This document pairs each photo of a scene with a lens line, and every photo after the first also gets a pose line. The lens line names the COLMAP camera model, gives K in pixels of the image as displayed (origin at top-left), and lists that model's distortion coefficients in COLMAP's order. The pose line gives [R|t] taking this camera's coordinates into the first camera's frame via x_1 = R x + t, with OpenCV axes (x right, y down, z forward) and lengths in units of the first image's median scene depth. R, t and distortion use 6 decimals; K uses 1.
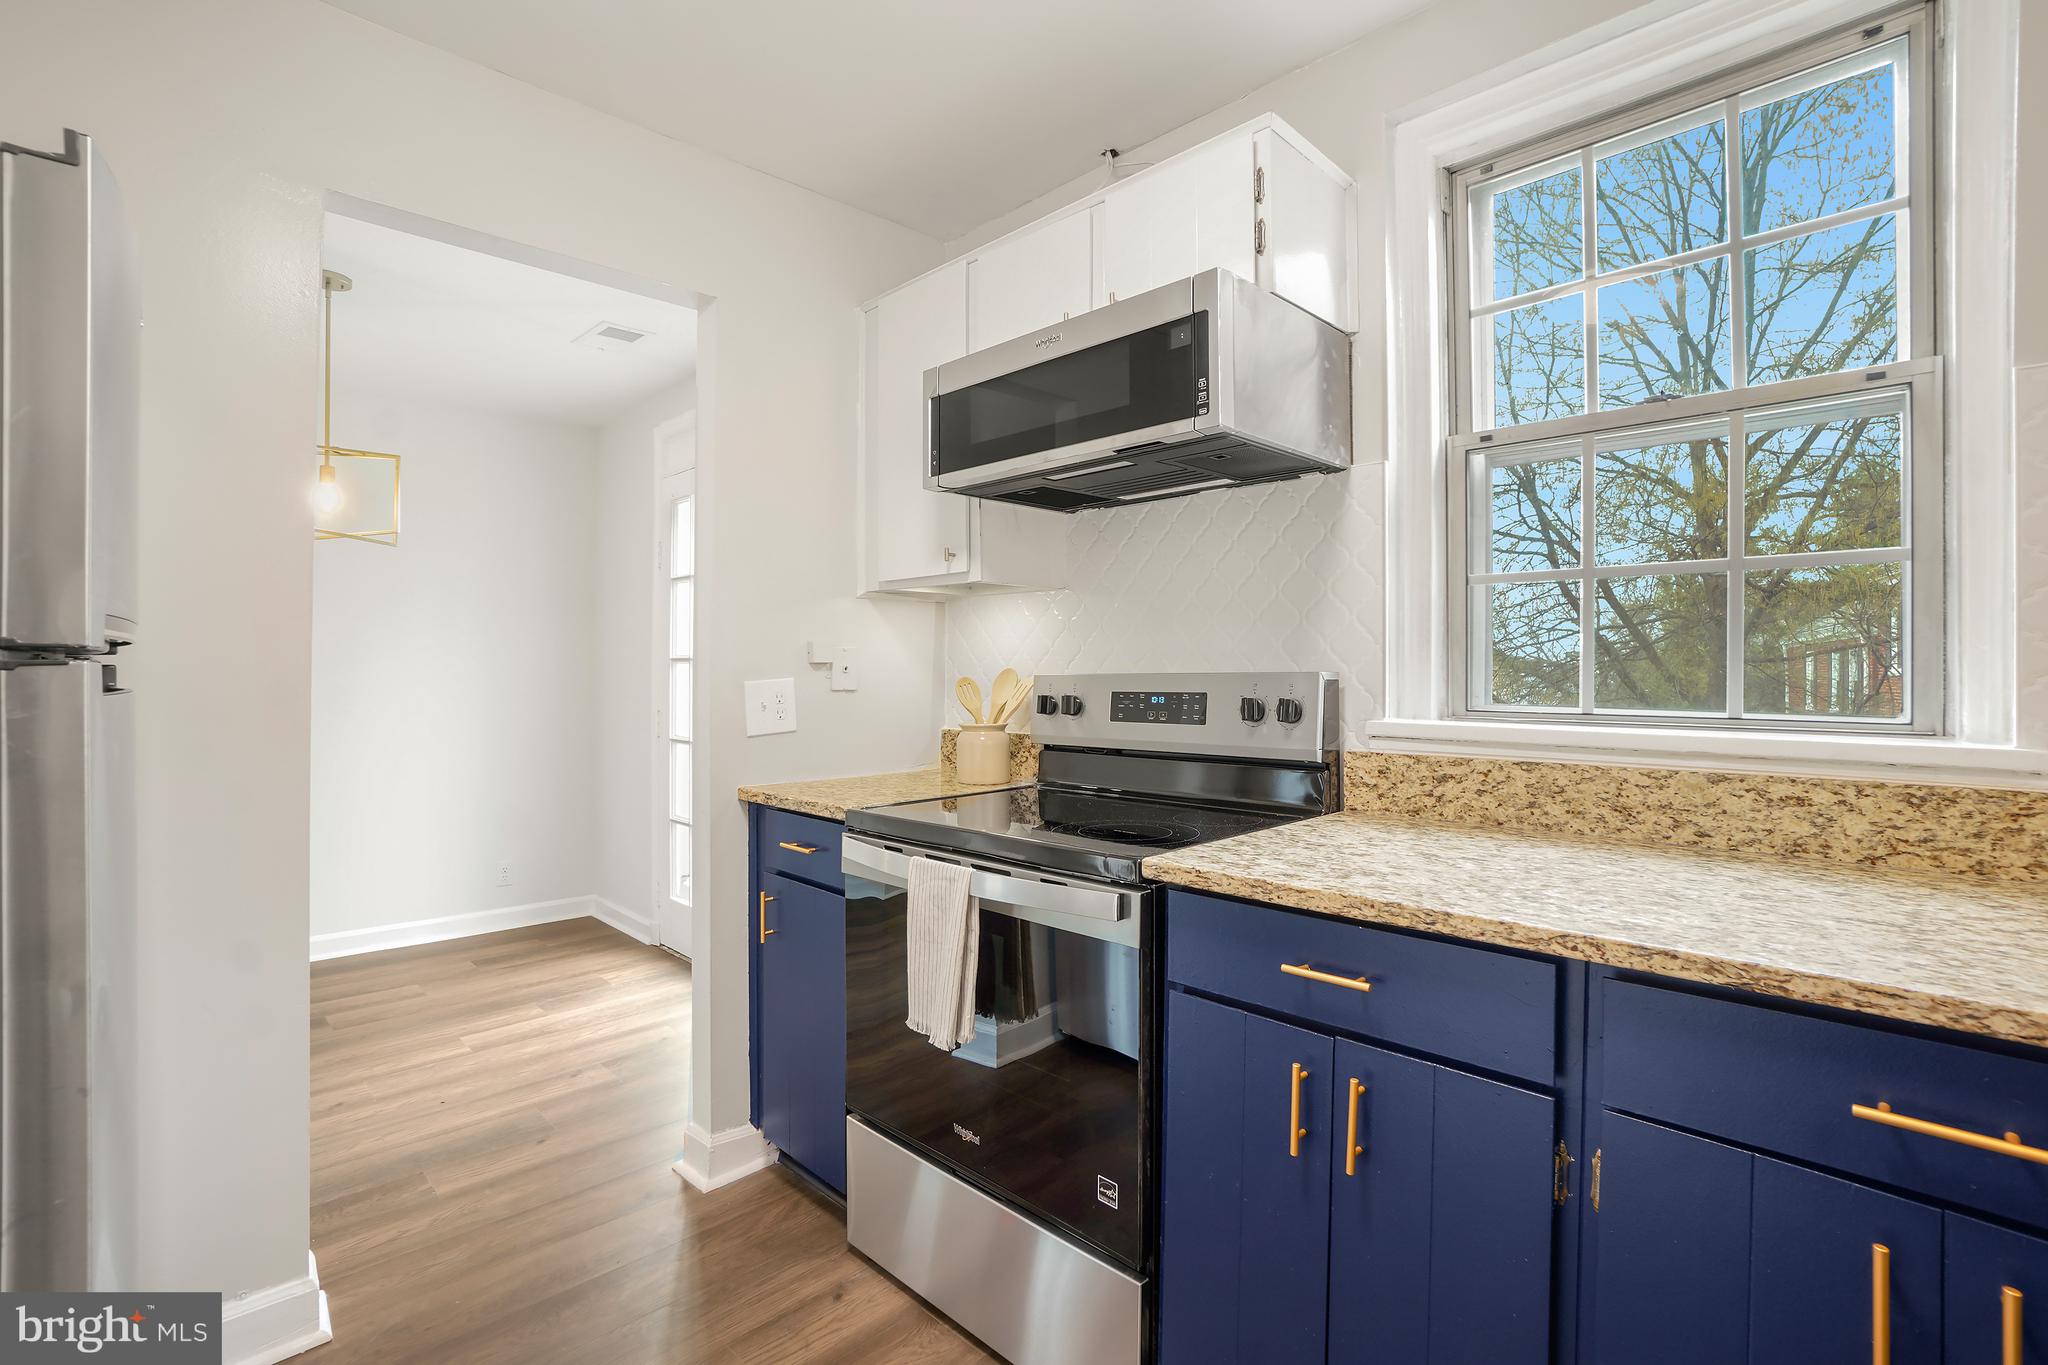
lens RADIAL K [[930.6, 0, 1021.5], [0, 930.6, 672.8], [0, 0, 1]] dist [-0.049262, 0.012814]
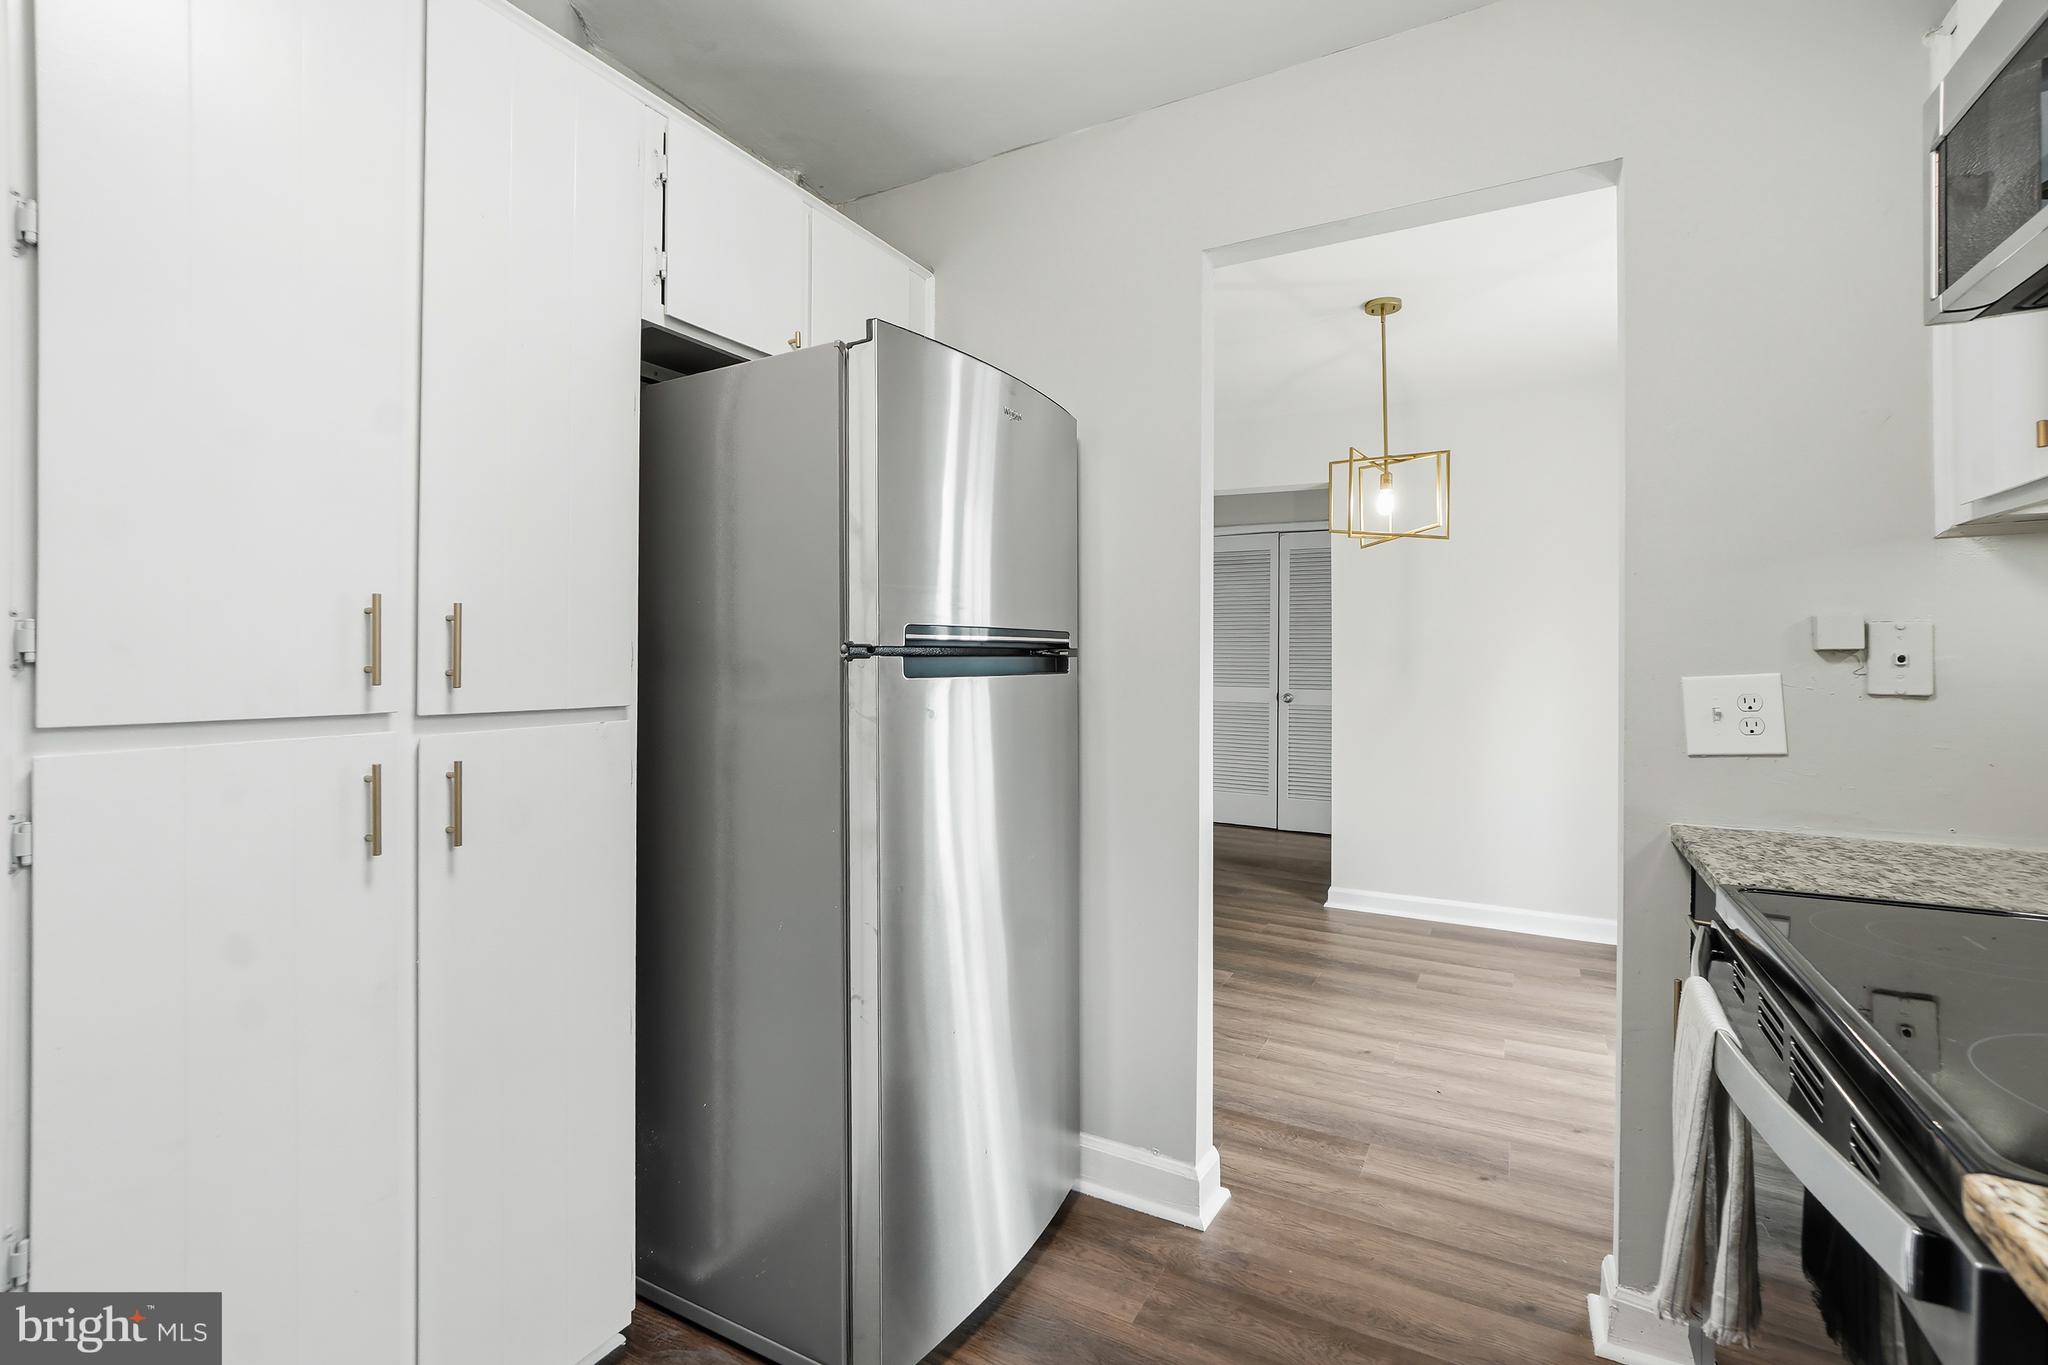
lens RADIAL K [[913.0, 0, 1012.1], [0, 913.0, 658.7], [0, 0, 1]] dist [-0.028421, -0.000310]
pose [[0.273001, 0.001610, -0.962012, 0.212426], [-0.001933, 0.999997, 0.001125, -0.004492], [0.962012, 0.001552, 0.273003, 0.311228]]
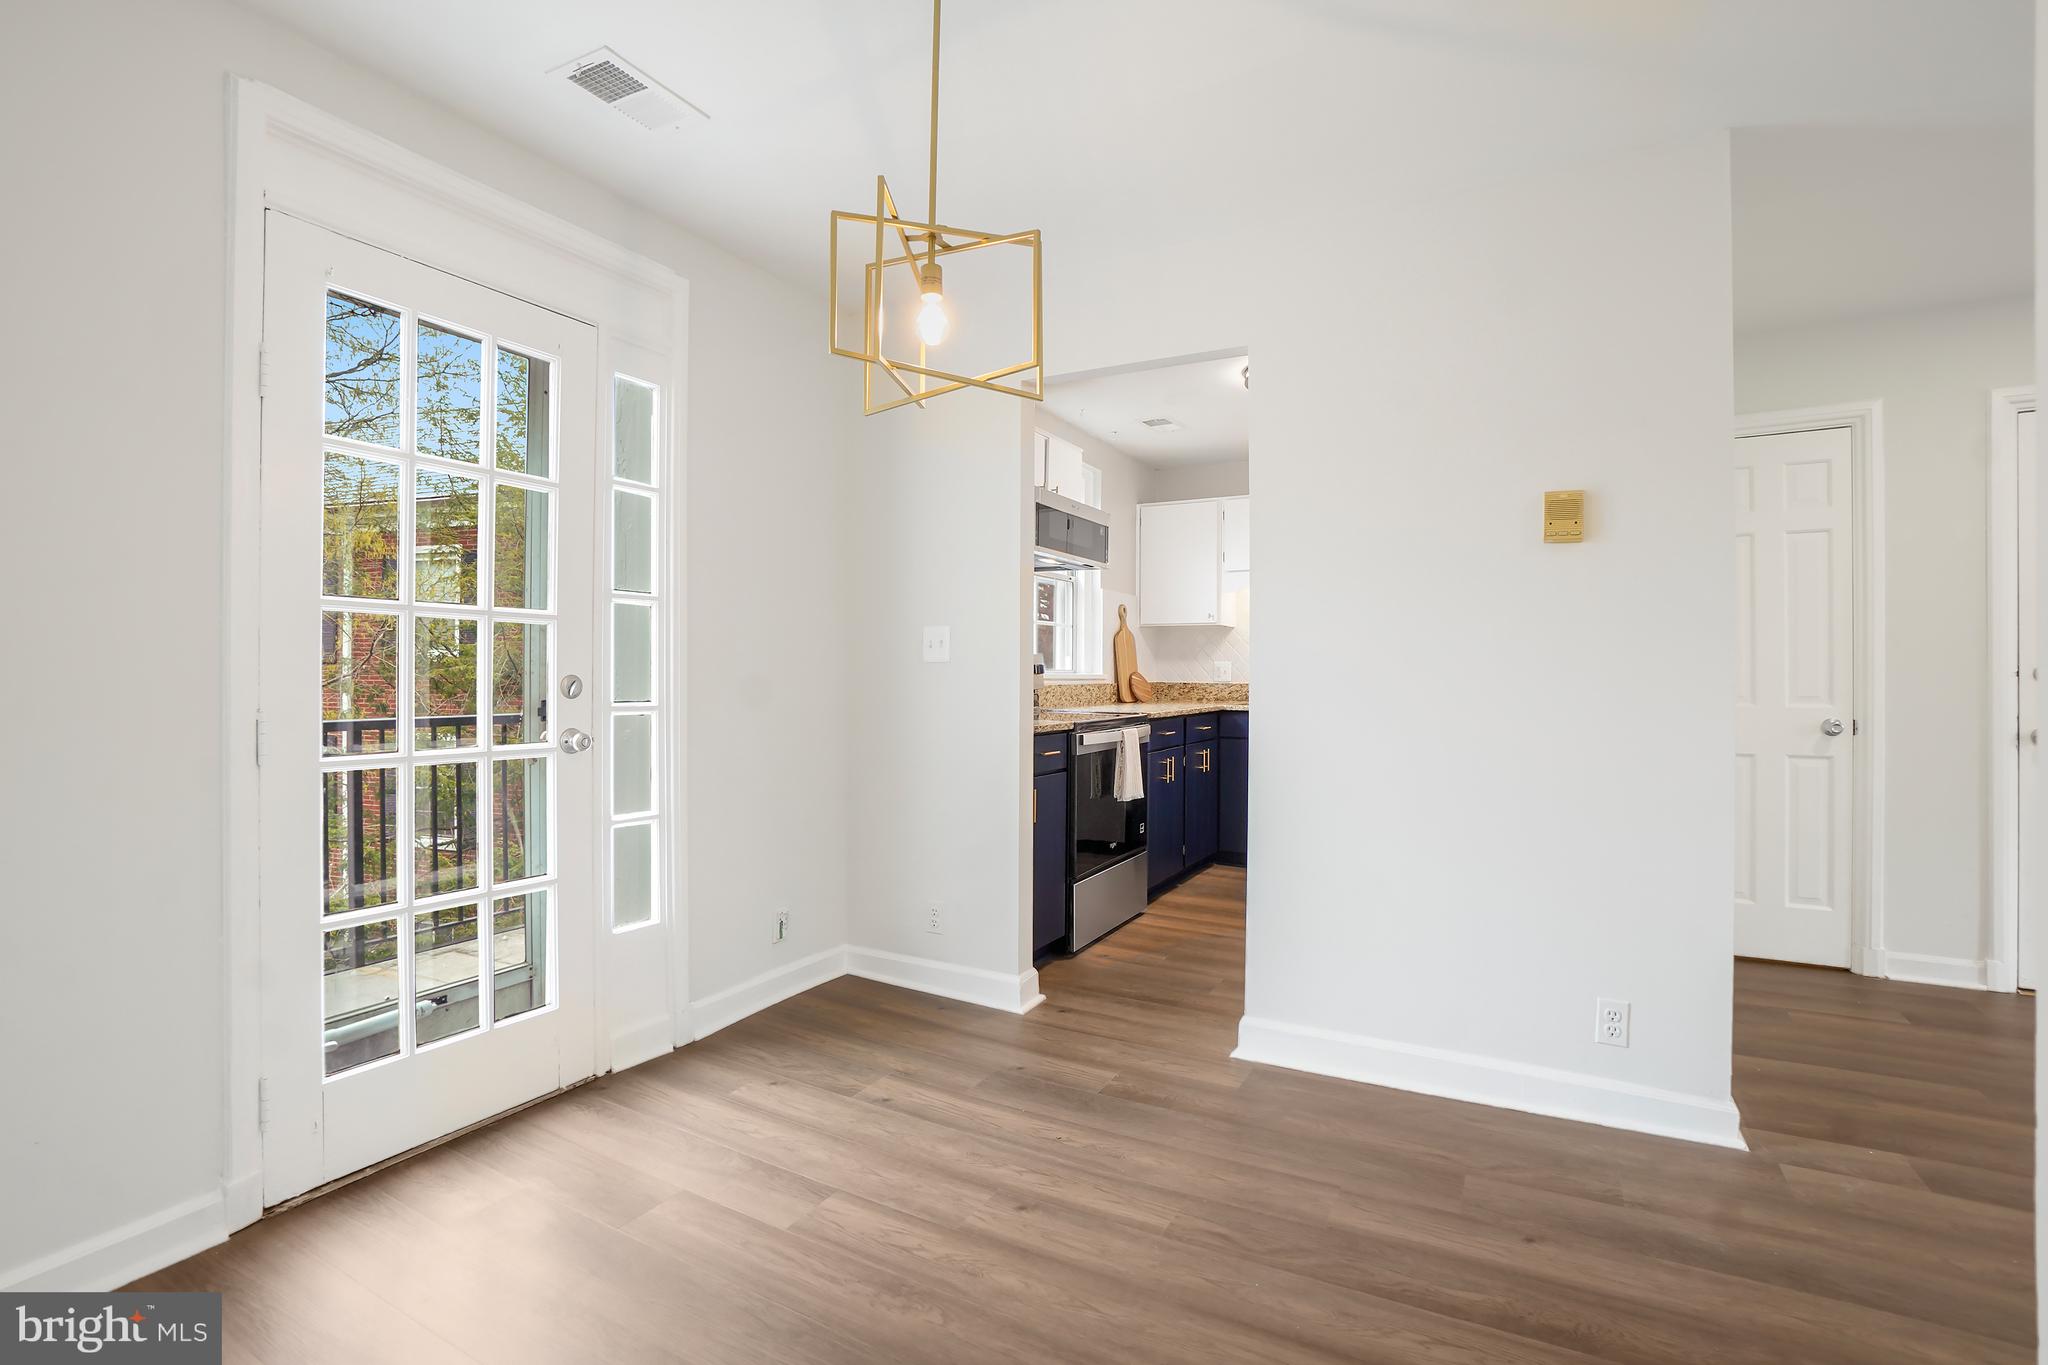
lens RADIAL K [[930.6, 0, 1021.5], [0, 930.6, 672.8], [0, 0, 1]] dist [-0.049262, 0.012814]
pose [[-0.270599, -0.004741, 0.962681, -1.665669], [-0.006553, 0.999974, 0.003083, 0.033359], [-0.962670, -0.005474, -0.270623, 1.353379]]
